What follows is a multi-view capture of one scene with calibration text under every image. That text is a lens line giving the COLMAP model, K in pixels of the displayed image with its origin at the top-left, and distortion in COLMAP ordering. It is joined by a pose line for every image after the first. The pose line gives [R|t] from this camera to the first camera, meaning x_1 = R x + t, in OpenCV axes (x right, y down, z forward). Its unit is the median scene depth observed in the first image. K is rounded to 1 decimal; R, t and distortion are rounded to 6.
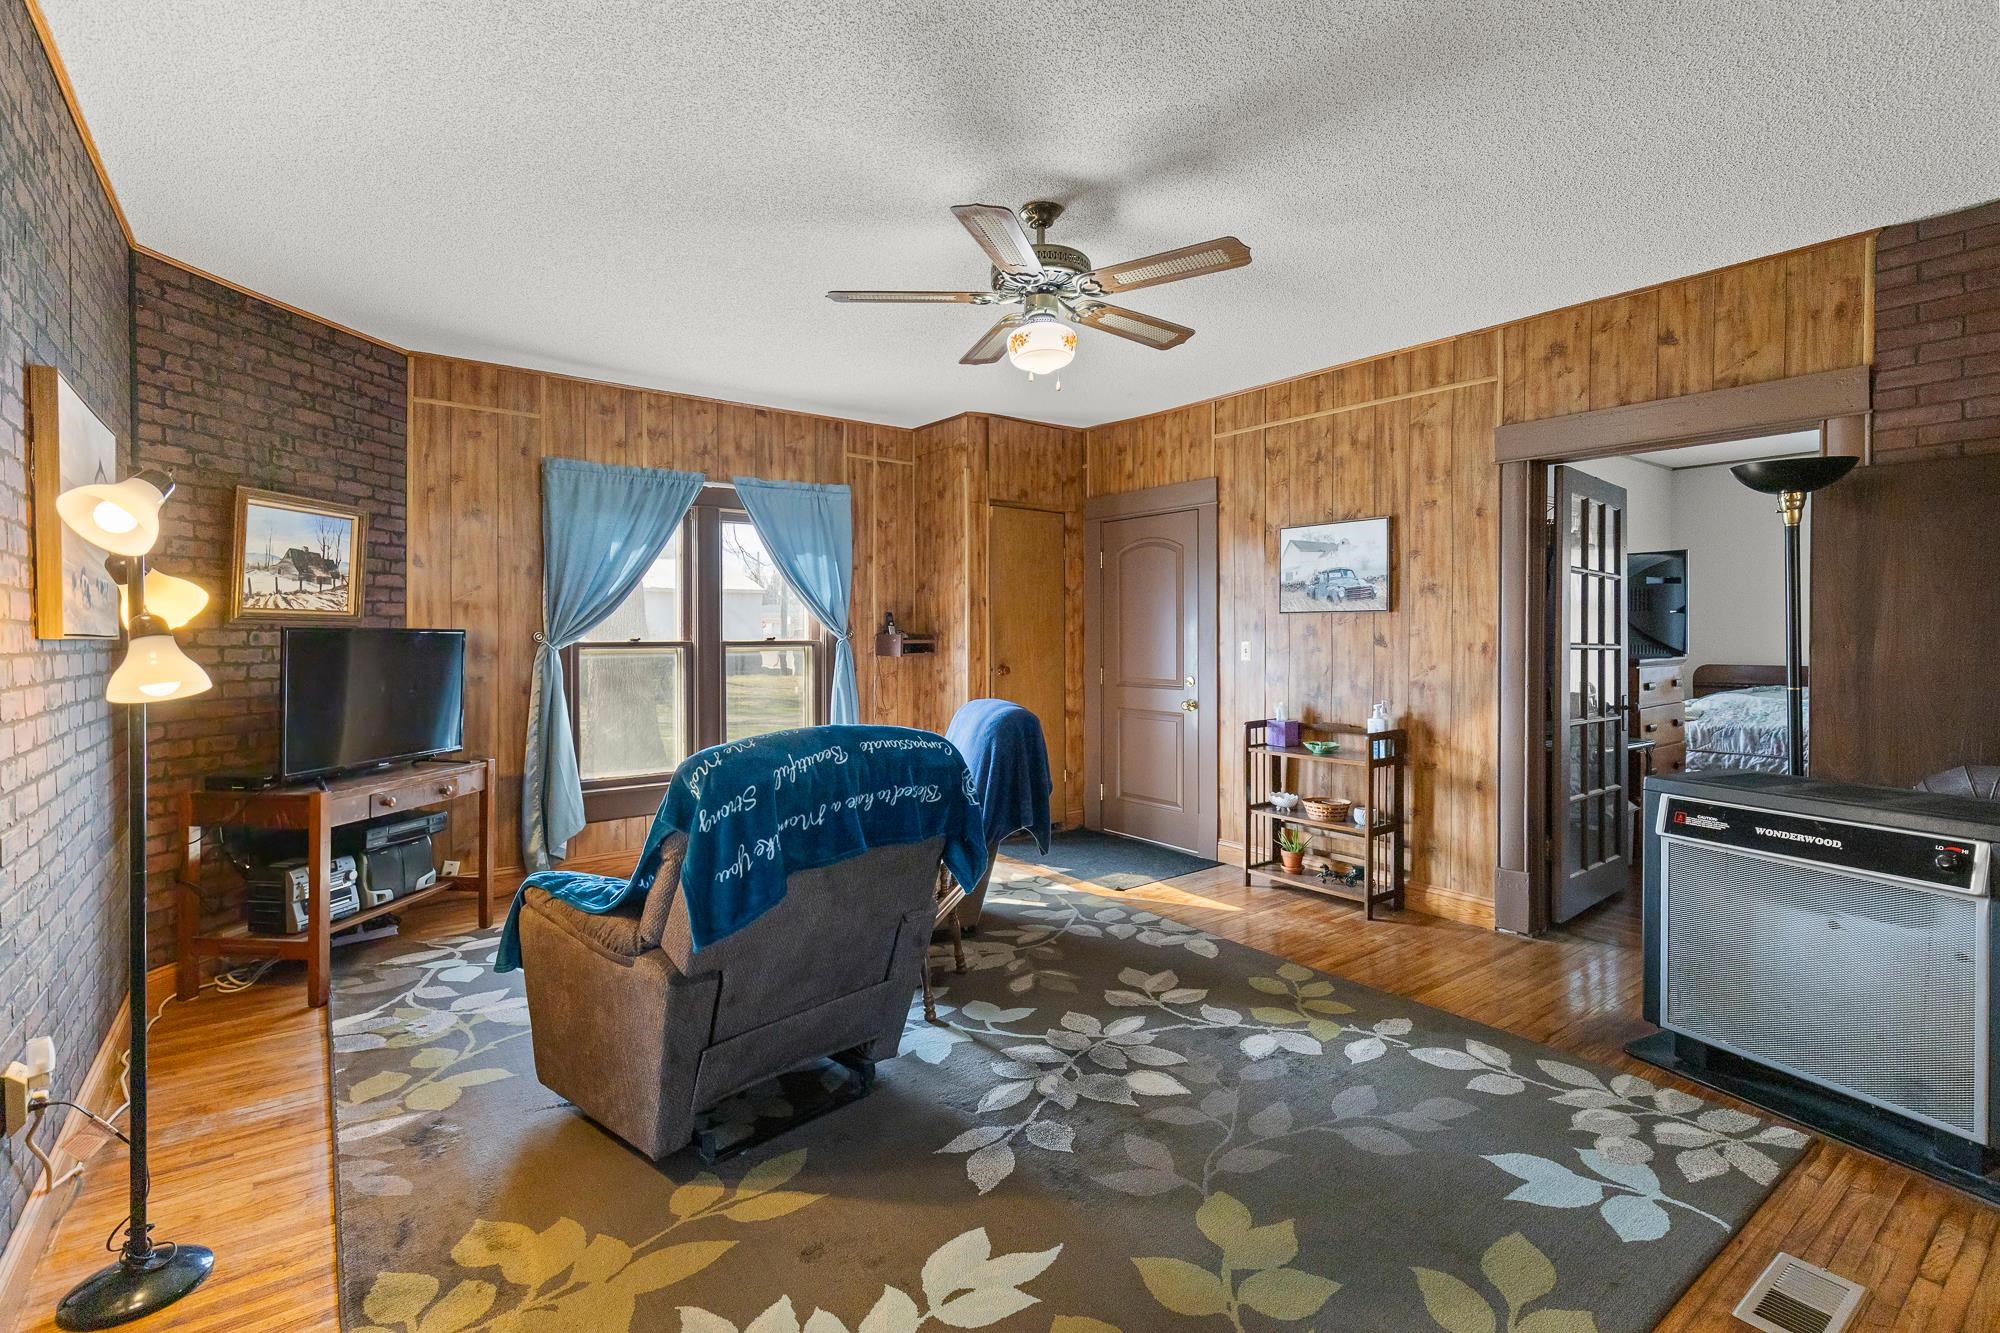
lens RADIAL K [[922.2, 0, 1000.8], [0, 922.2, 634.8], [0, 0, 1]] dist [0.010479, -0.000283]
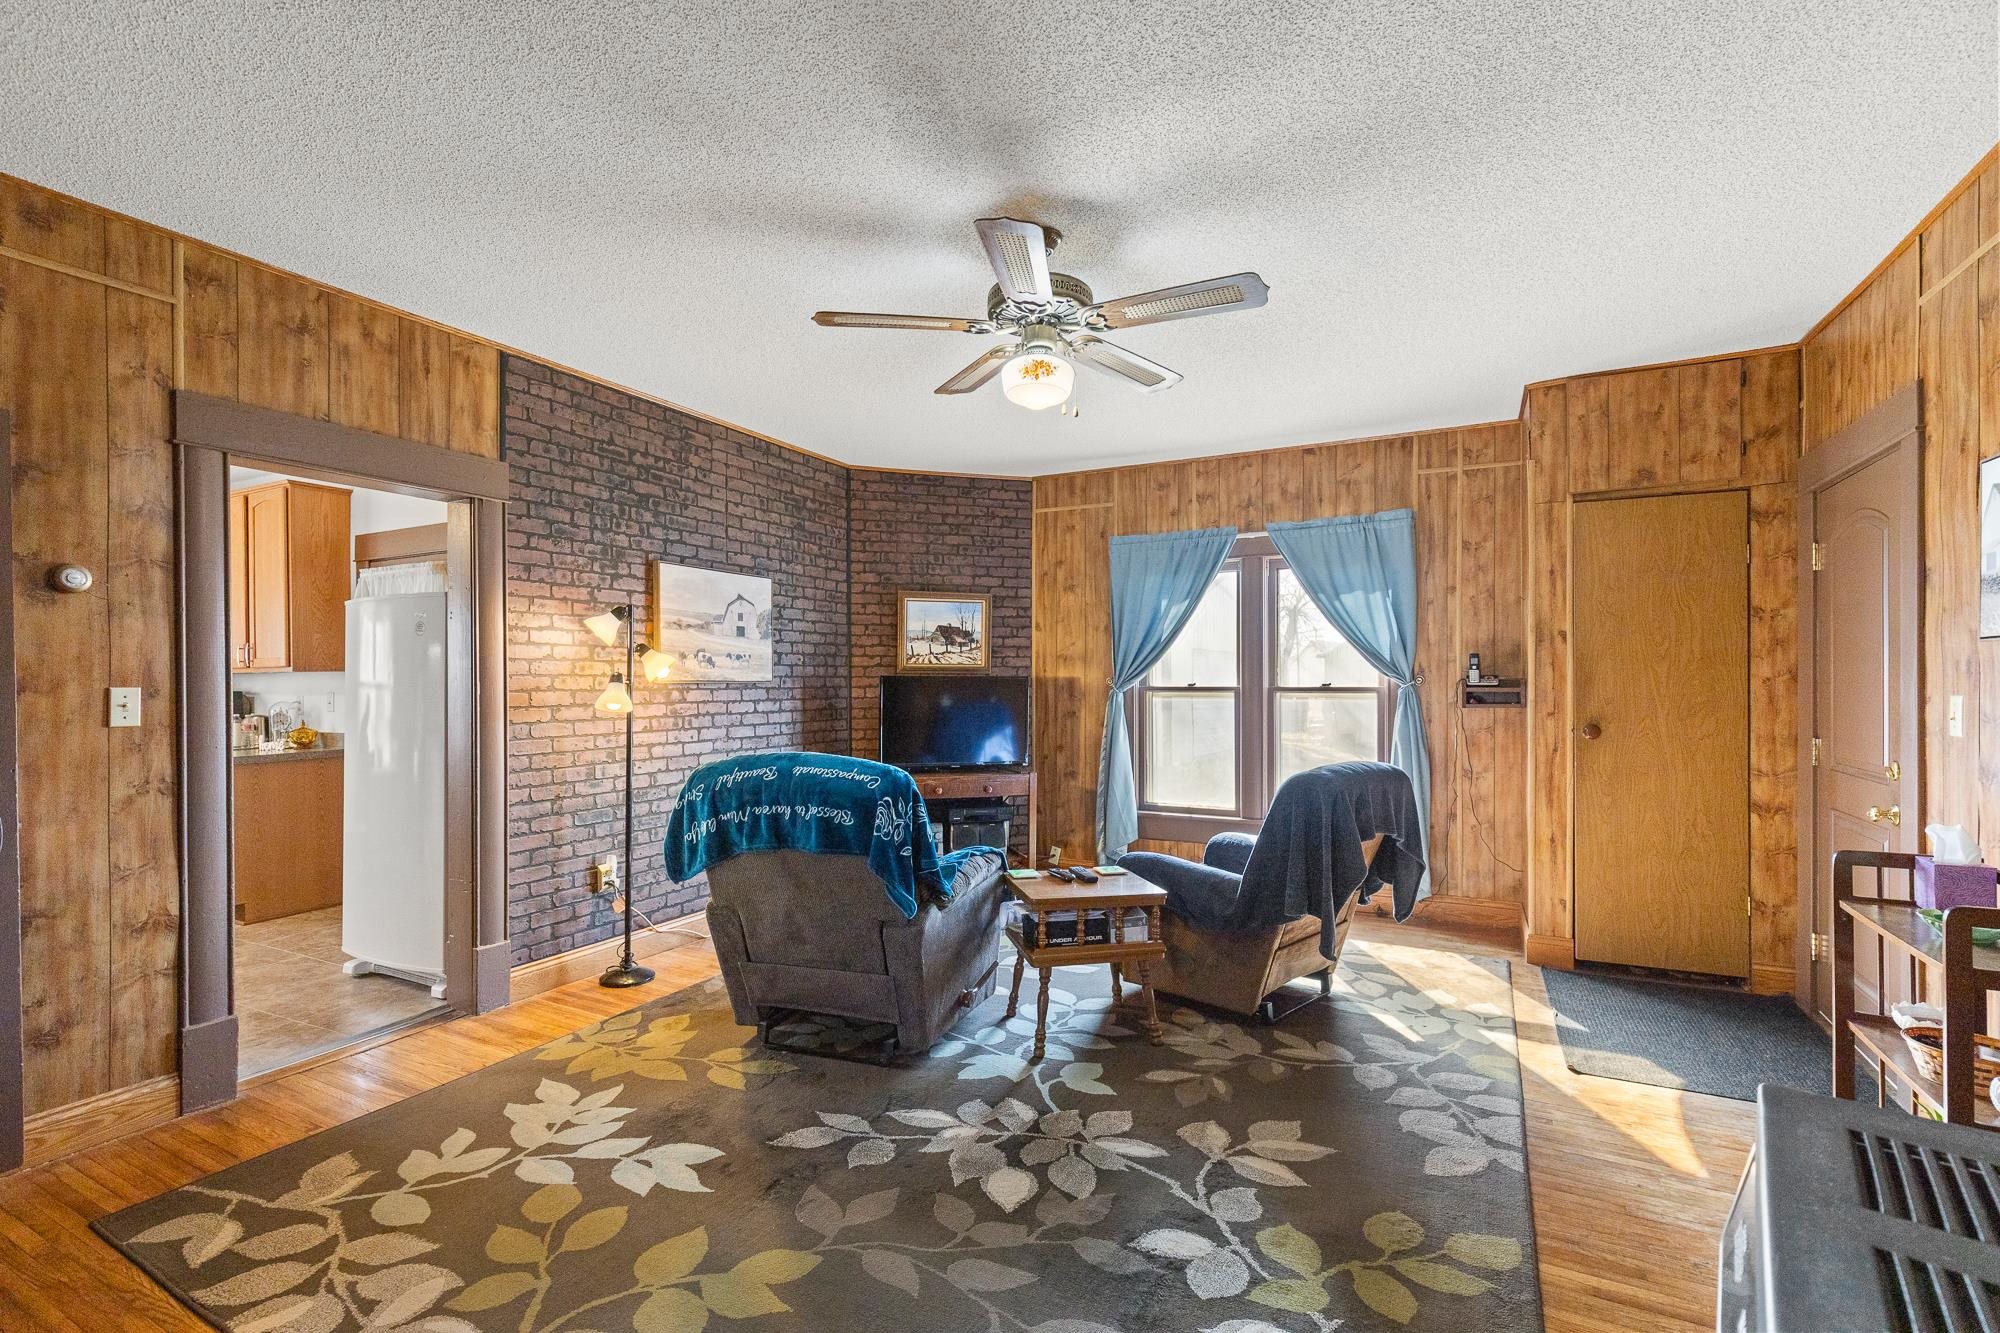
lens RADIAL K [[905.7, 0, 1001.2], [0, 905.7, 681.0], [0, 0, 1]] dist [0.008734, -0.000074]
pose [[0.419507, 0.004407, -0.907741, 0.612133], [-0.000440, 0.999989, 0.004651, -0.004980], [0.907752, -0.001552, 0.419505, 0.399799]]
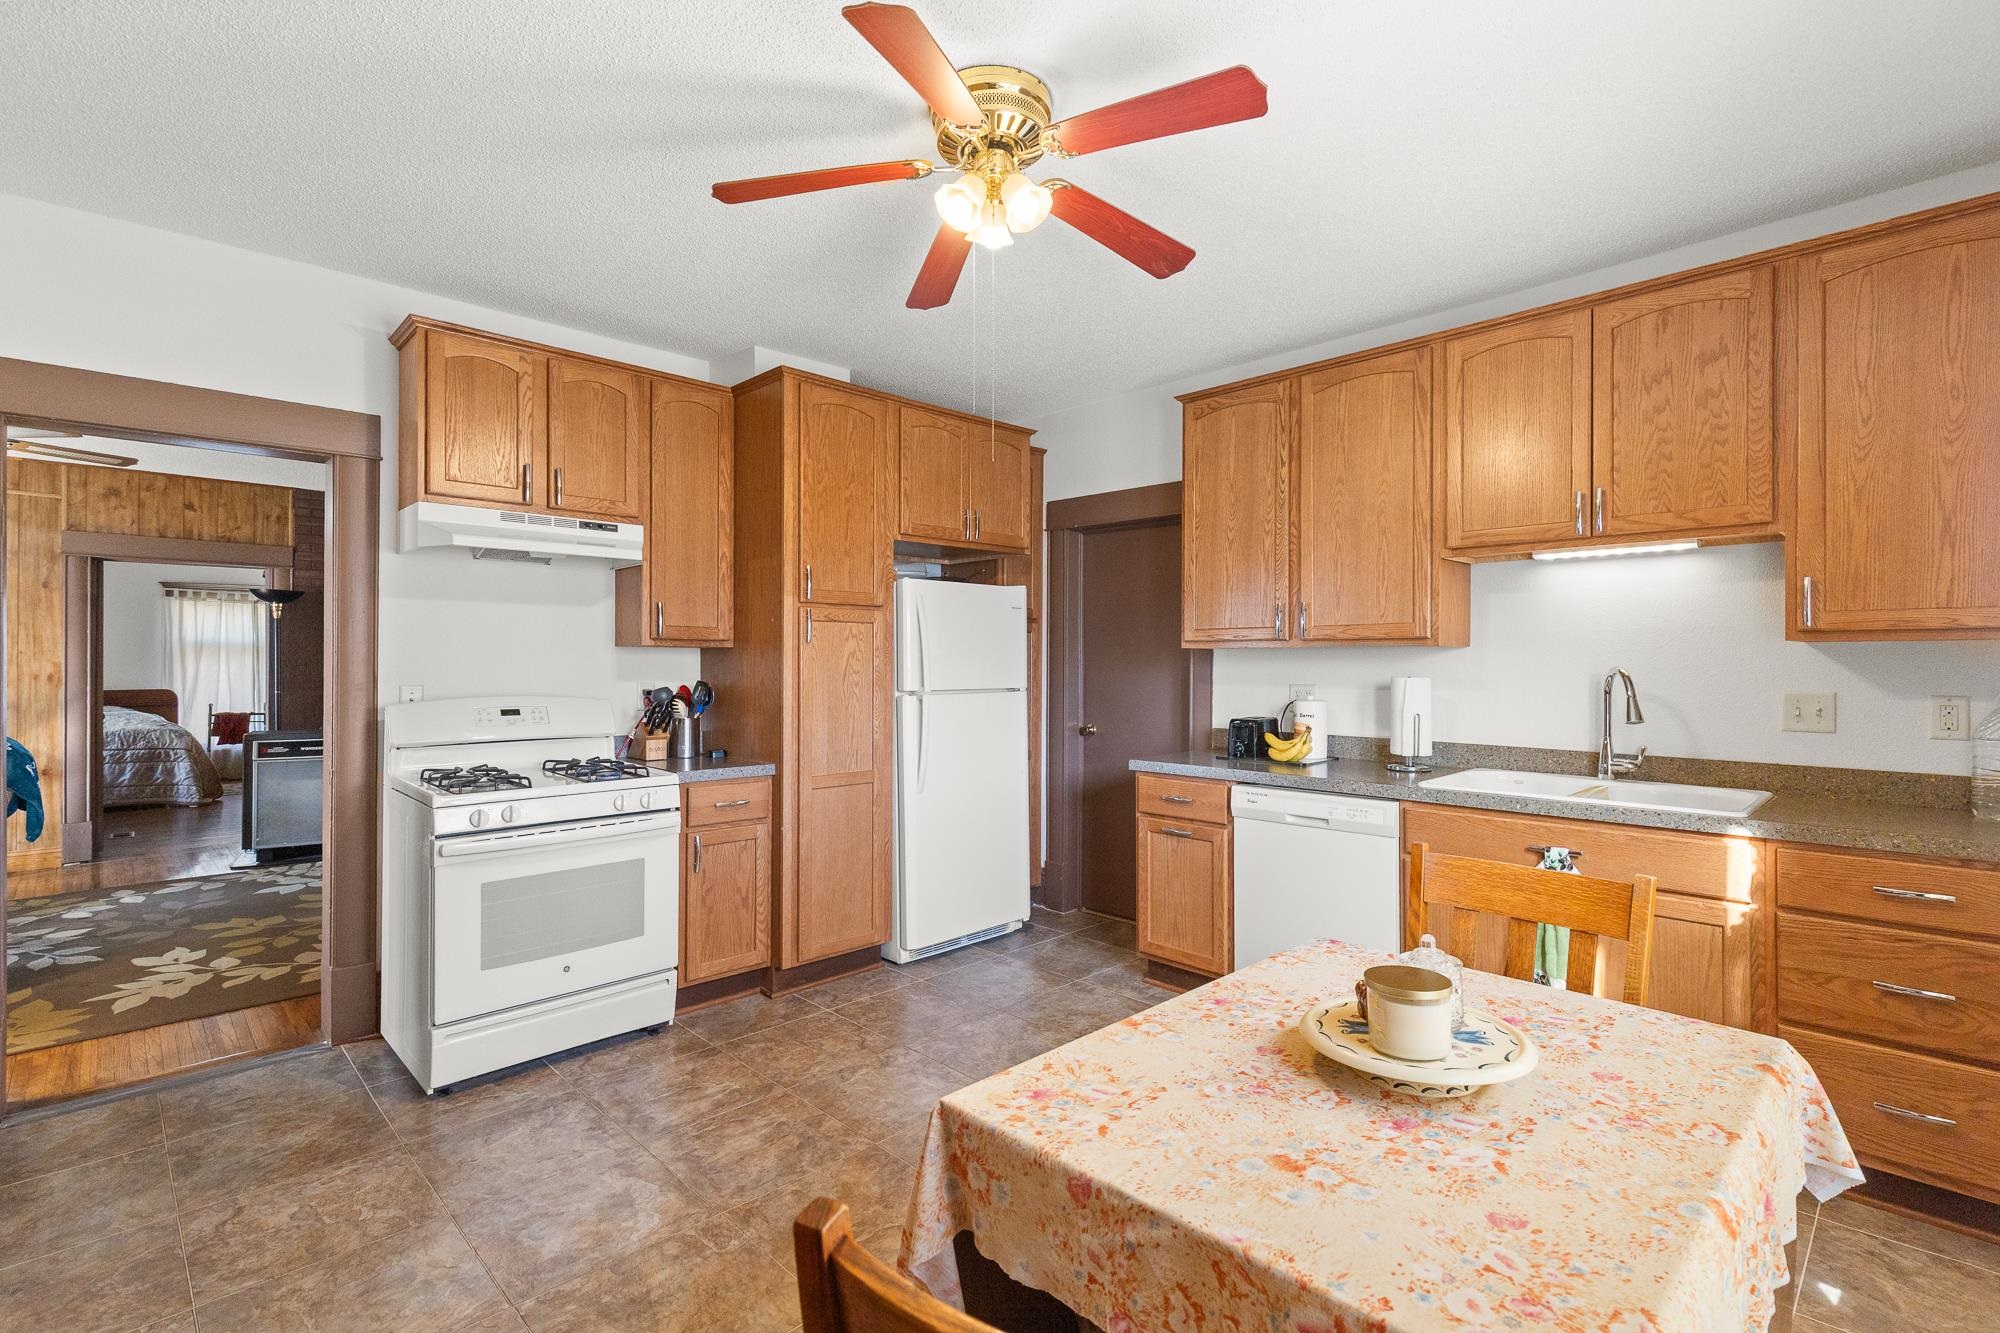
lens RADIAL K [[932.5, 0, 1008.7], [0, 932.5, 659.0], [0, 0, 1]] dist [0.005381, -0.000376]
pose [[-0.121049, 0.004744, 0.992635, -1.123576], [0.004101, 0.999982, -0.004279, -0.002866], [-0.992638, 0.003553, -0.121066, -0.326794]]
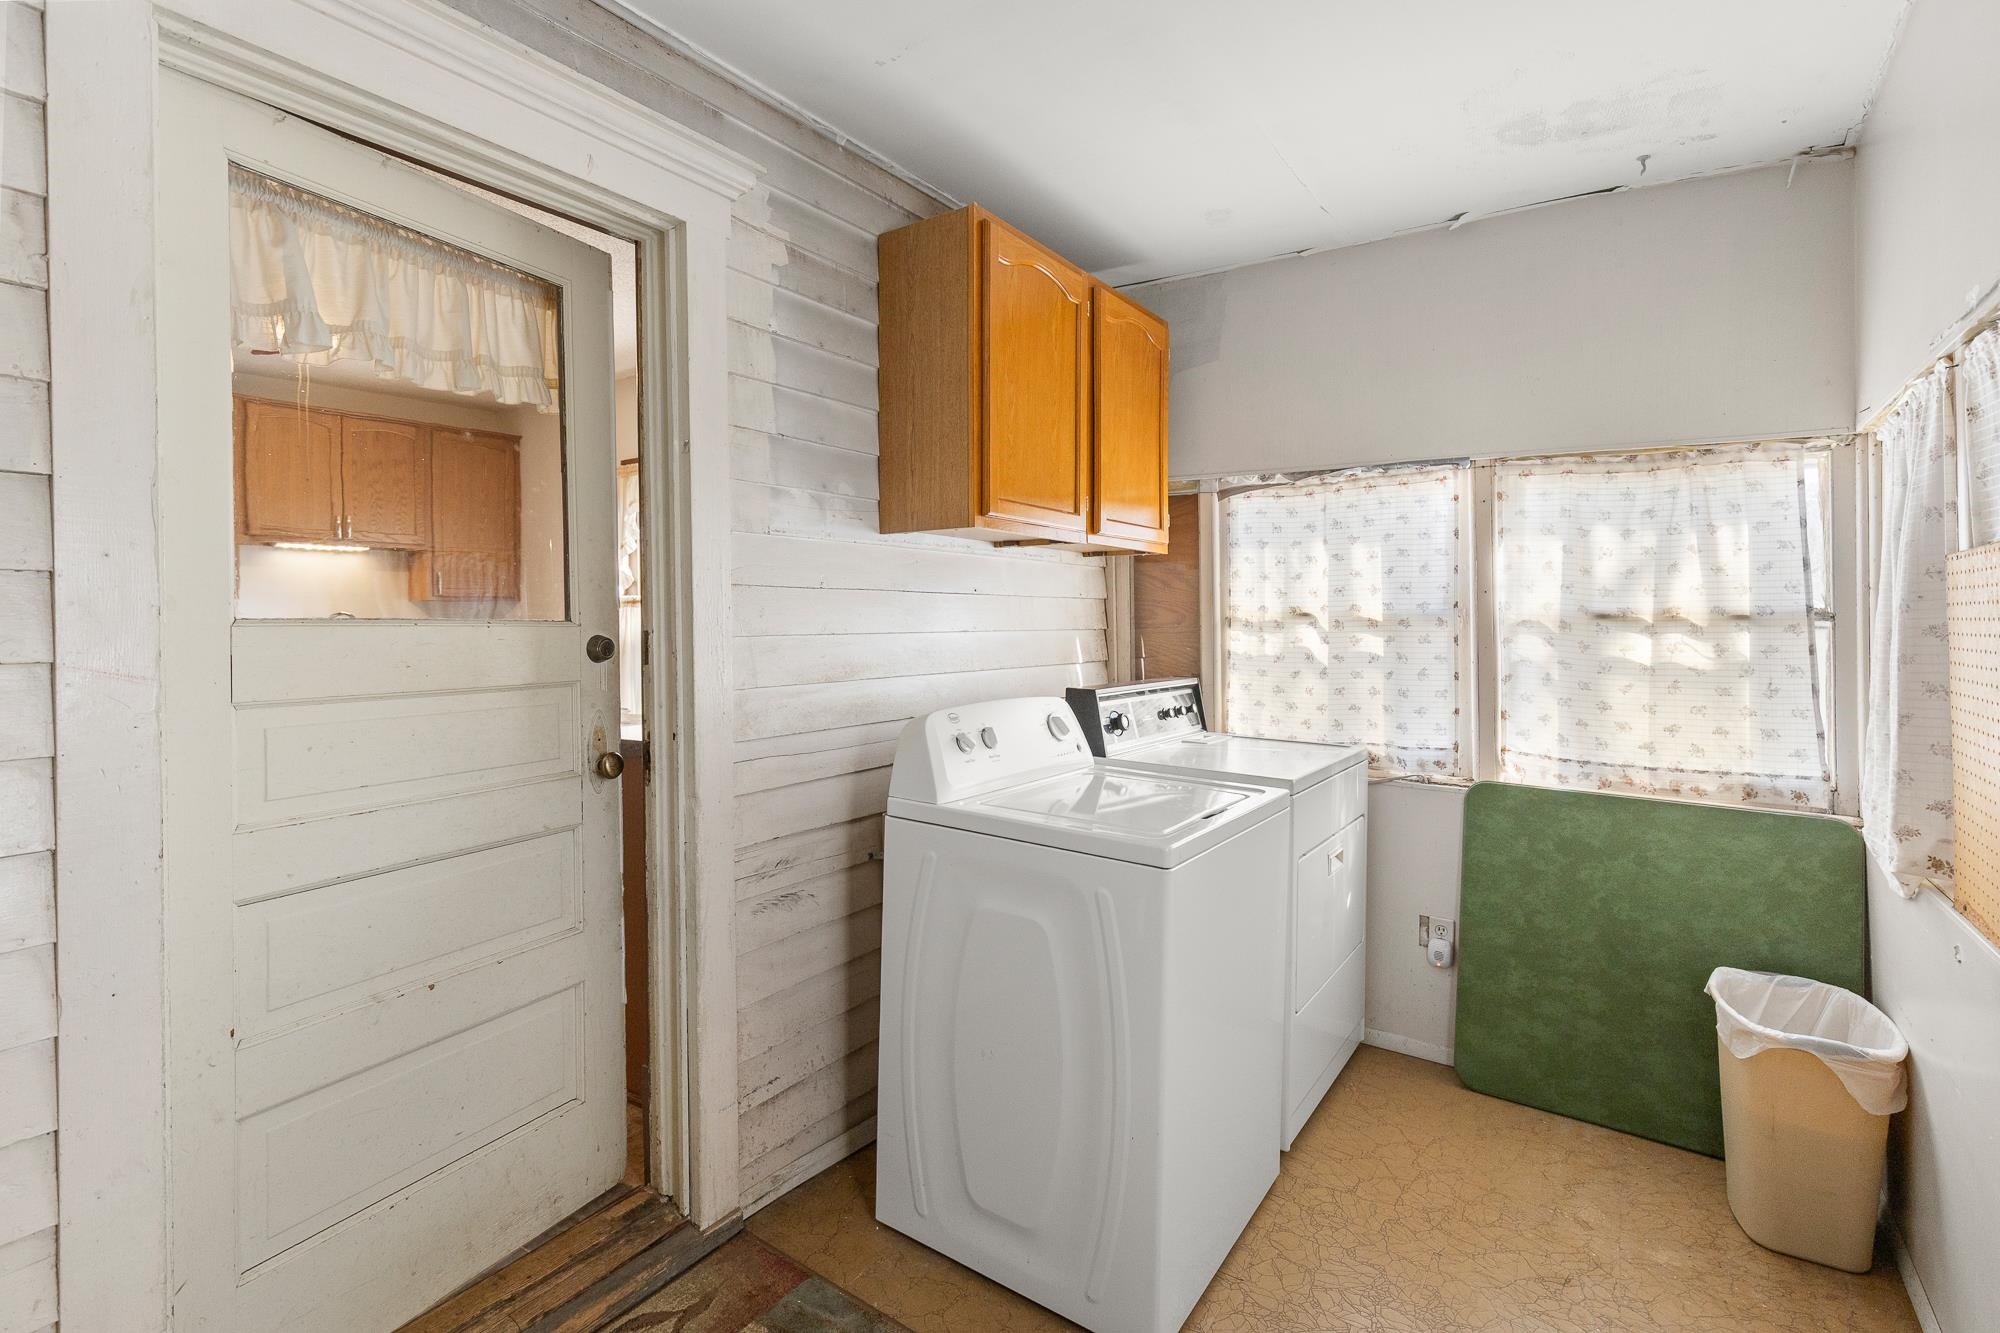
lens RADIAL K [[903.1, 0, 1002.9], [0, 903.1, 625.6], [0, 0, 1]] dist [0.011552, 0.000149]
pose [[-0.945366, 0.013991, -0.325712, -0.932909], [0.009935, 0.999851, 0.014114, 0.013116], [0.325861, 0.010107, -0.945364, 0.642052]]
